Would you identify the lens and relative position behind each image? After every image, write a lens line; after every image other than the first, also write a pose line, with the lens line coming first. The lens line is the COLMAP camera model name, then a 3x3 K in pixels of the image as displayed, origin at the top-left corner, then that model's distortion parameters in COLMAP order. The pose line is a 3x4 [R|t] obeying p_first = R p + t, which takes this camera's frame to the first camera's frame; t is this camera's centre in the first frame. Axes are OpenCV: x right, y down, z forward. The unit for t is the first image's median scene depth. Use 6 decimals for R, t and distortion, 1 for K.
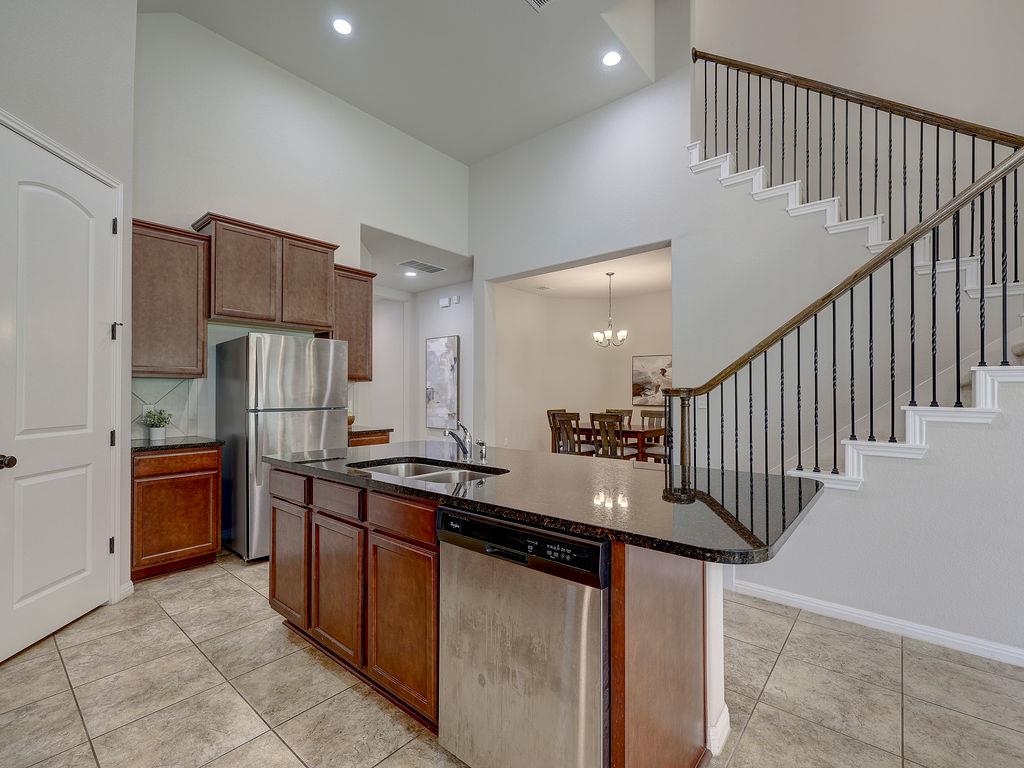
lens RADIAL K [[462.7, 0, 513.2], [0, 462.7, 387.1], [0, 0, 1]] dist [-0.001928, 0.000718]
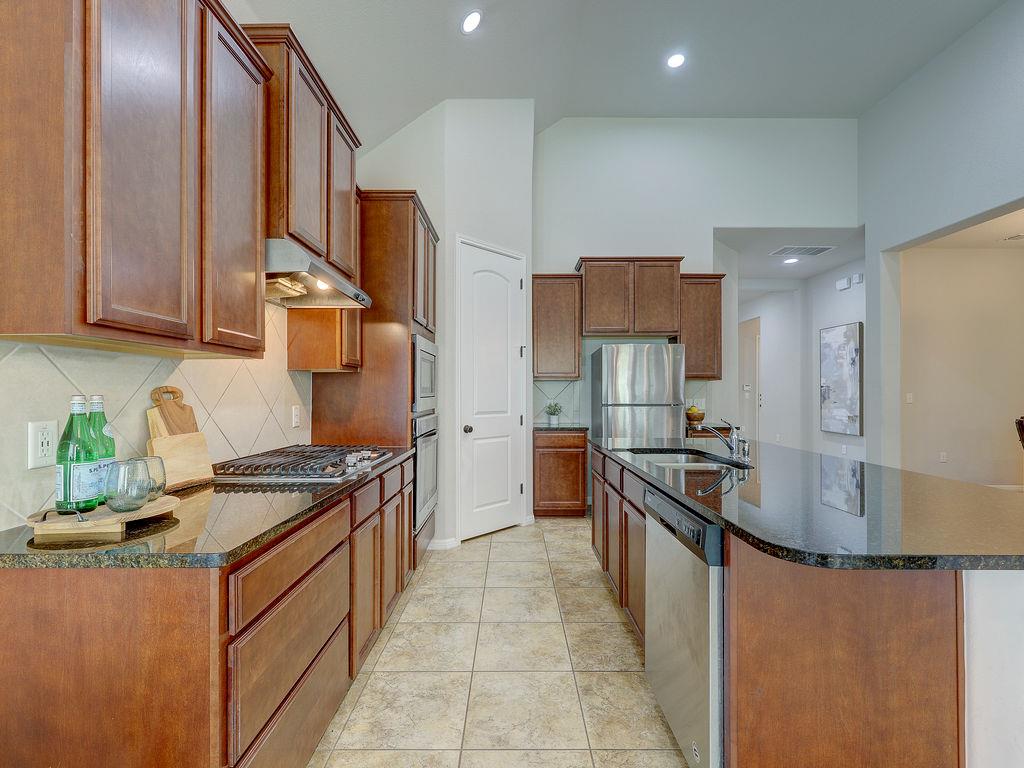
lens RADIAL K [[462.7, 0, 510.7], [0, 462.7, 389.4], [0, 0, 1]] dist [-0.001928, 0.000718]
pose [[0.644195, -0.004191, -0.764850, 0.225487], [0.010179, 0.999943, 0.003094, 0.000973], [0.764794, -0.009778, 0.644201, -0.024900]]
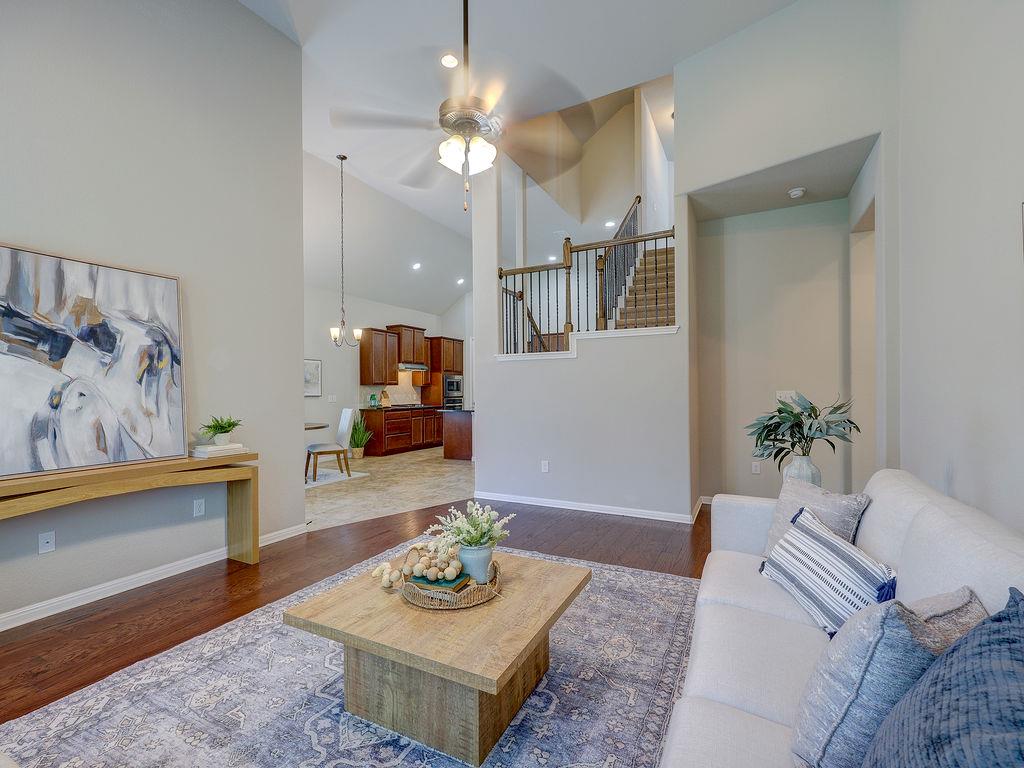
lens RADIAL K [[462.7, 0, 510.9], [0, 462.7, 388.5], [0, 0, 1]] dist [-0.001928, 0.000718]
pose [[0.220520, -0.004259, -0.975373, 2.360172], [0.019790, 0.999804, 0.000109, -0.002355], [0.975182, -0.019326, 0.220561, 0.128740]]
